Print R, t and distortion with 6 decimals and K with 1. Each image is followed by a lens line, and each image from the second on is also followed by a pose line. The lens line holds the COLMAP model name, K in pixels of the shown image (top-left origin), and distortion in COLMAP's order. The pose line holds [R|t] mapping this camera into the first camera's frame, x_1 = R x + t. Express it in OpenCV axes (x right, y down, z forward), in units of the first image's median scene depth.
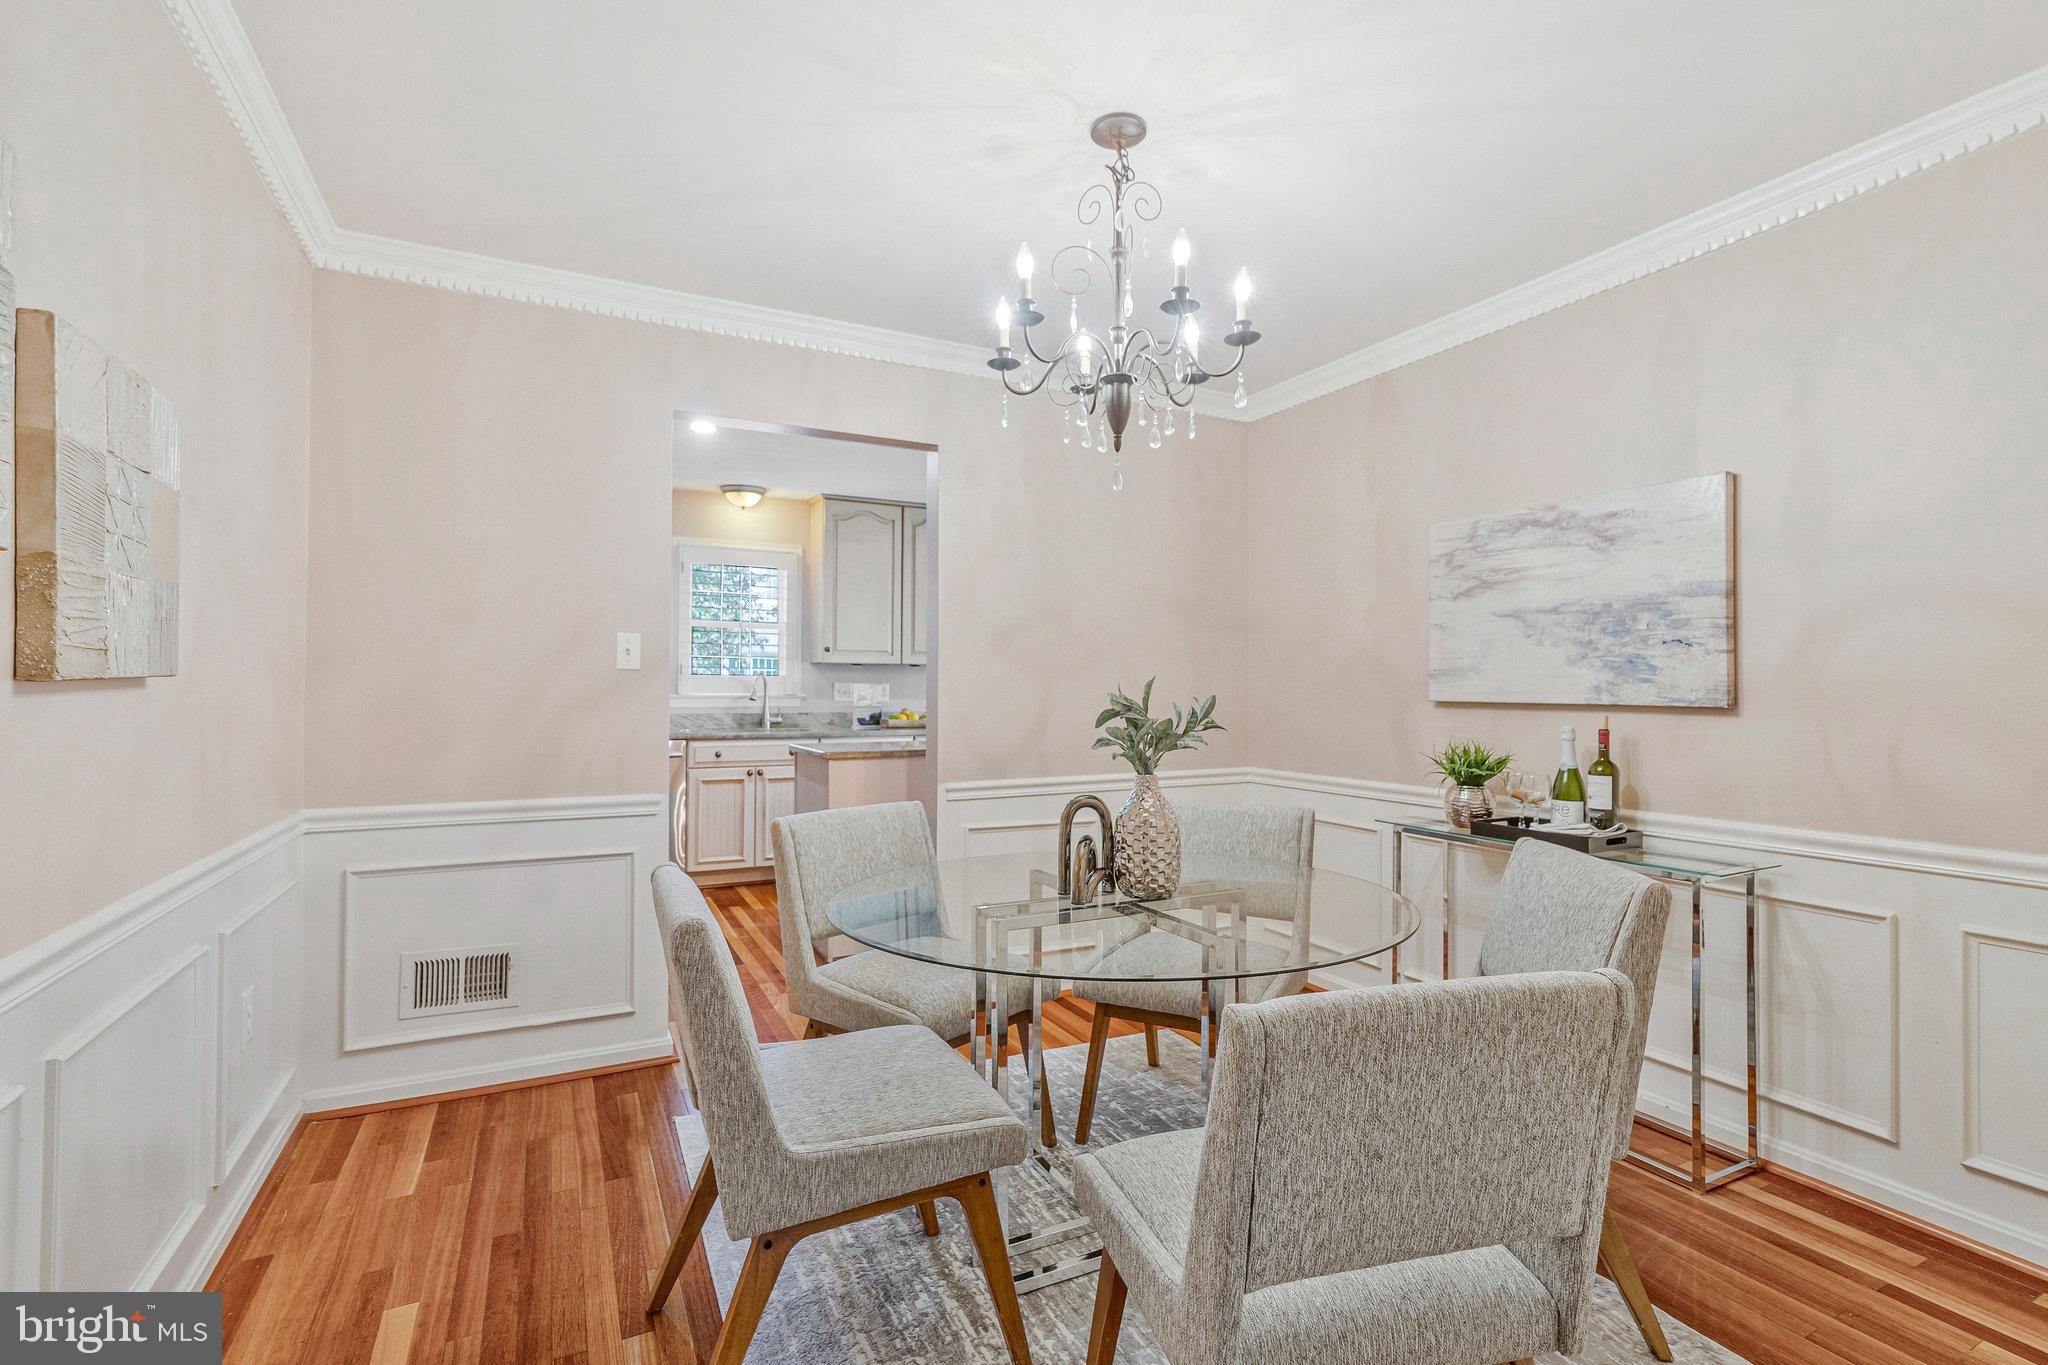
lens RADIAL K [[959.6, 0, 1021.7], [0, 959.6, 682.4], [0, 0, 1]] dist [-0.004856, -0.000047]
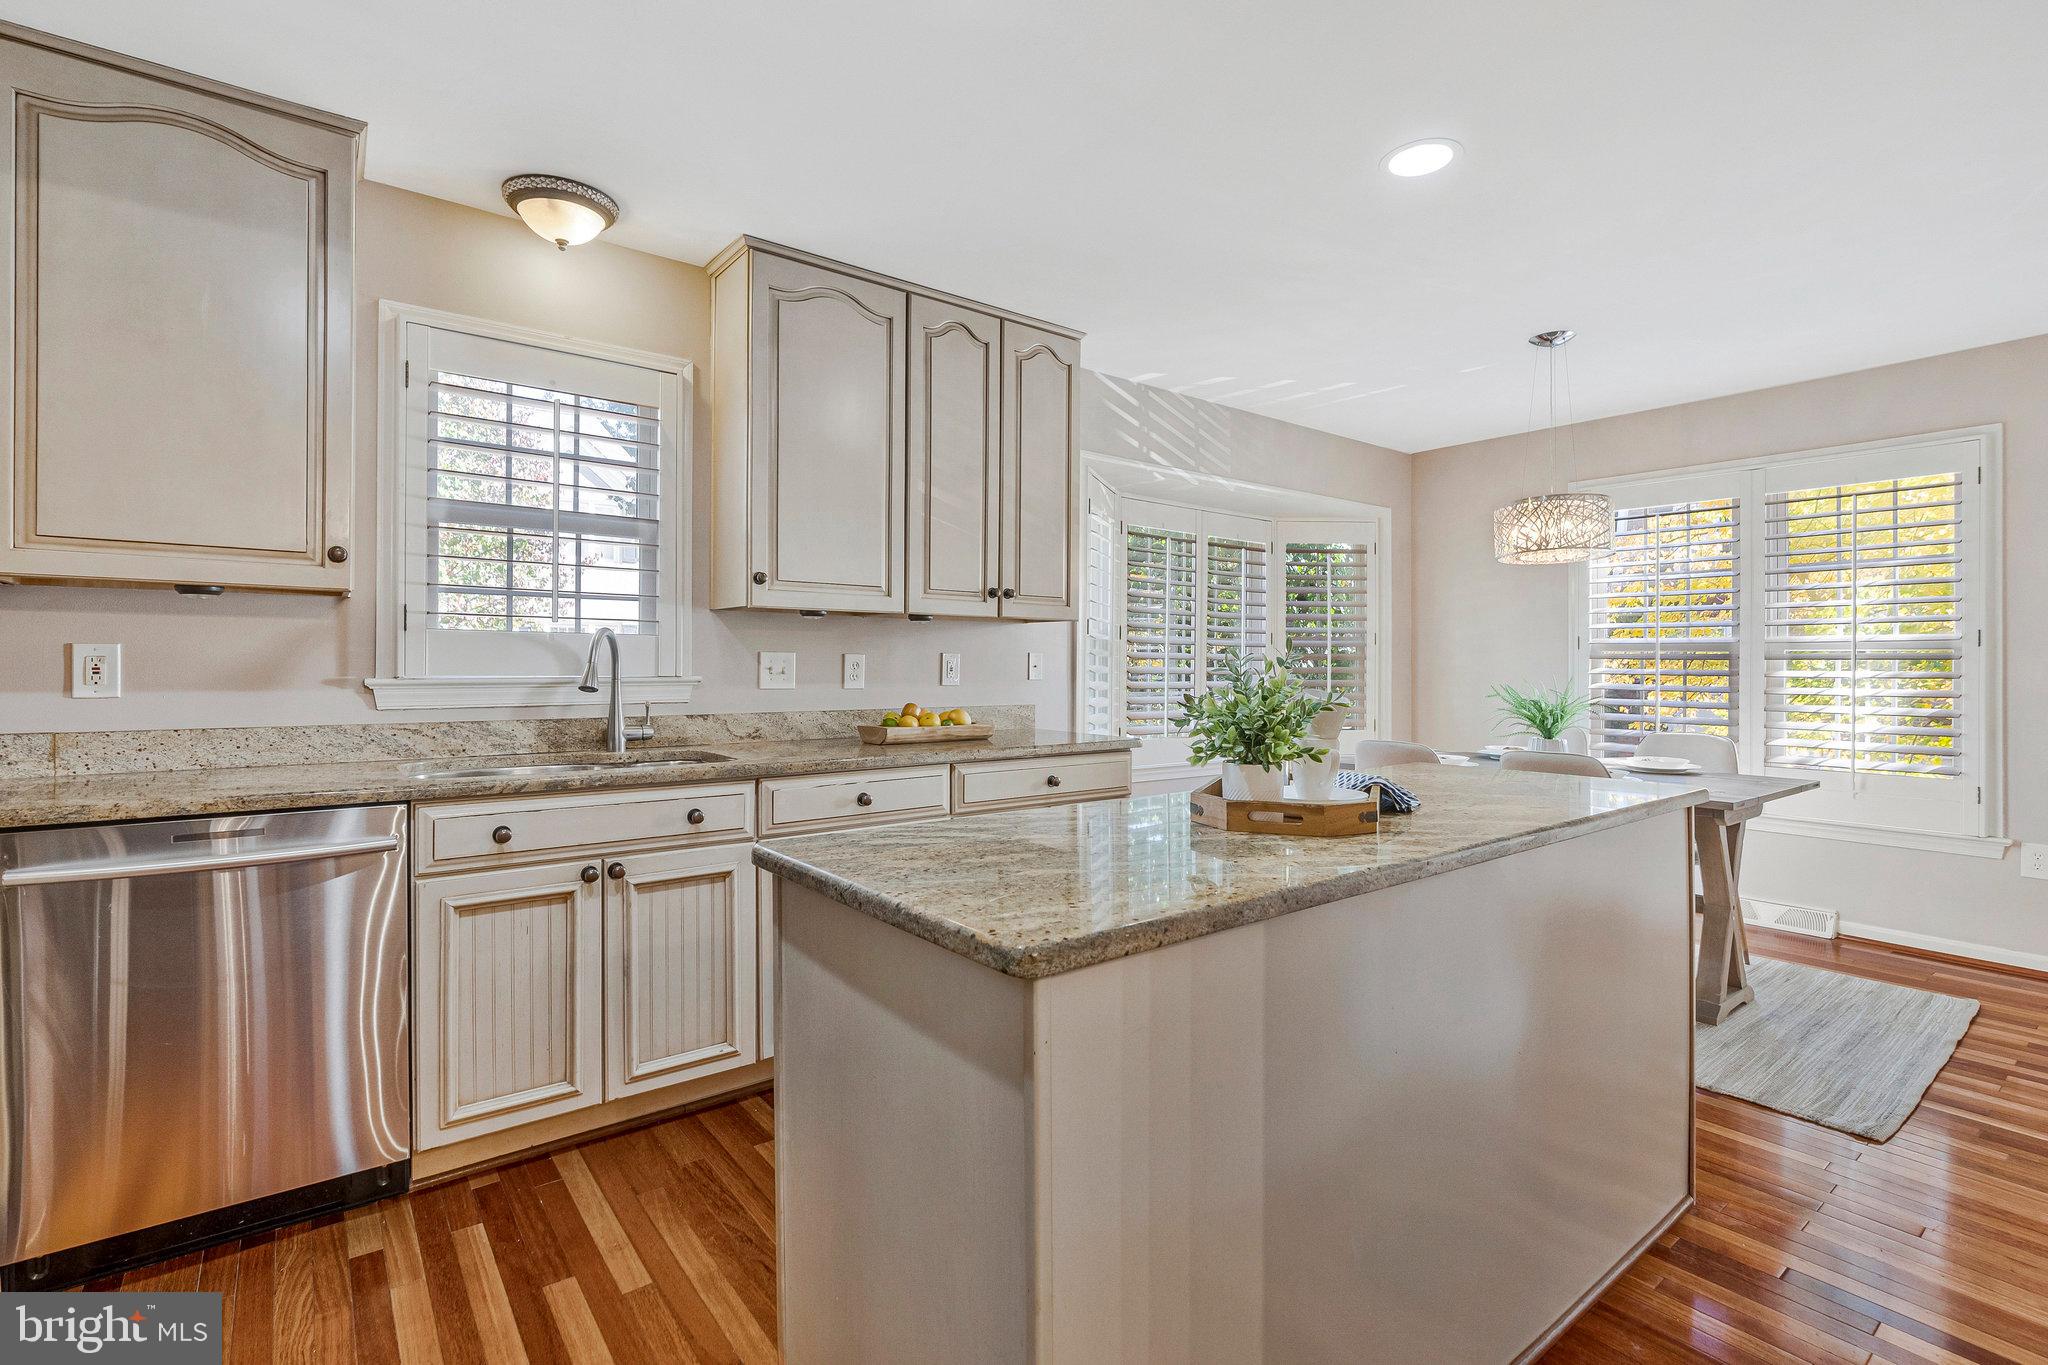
lens RADIAL K [[959.6, 0, 1029.0], [0, 959.6, 673.1], [0, 0, 1]] dist [-0.004856, -0.000047]
pose [[0.980692, -0.001825, 0.195552, -0.170299], [-0.000546, 0.999927, 0.012068, 0.005714], [-0.195560, -0.011941, 0.980619, 0.537897]]
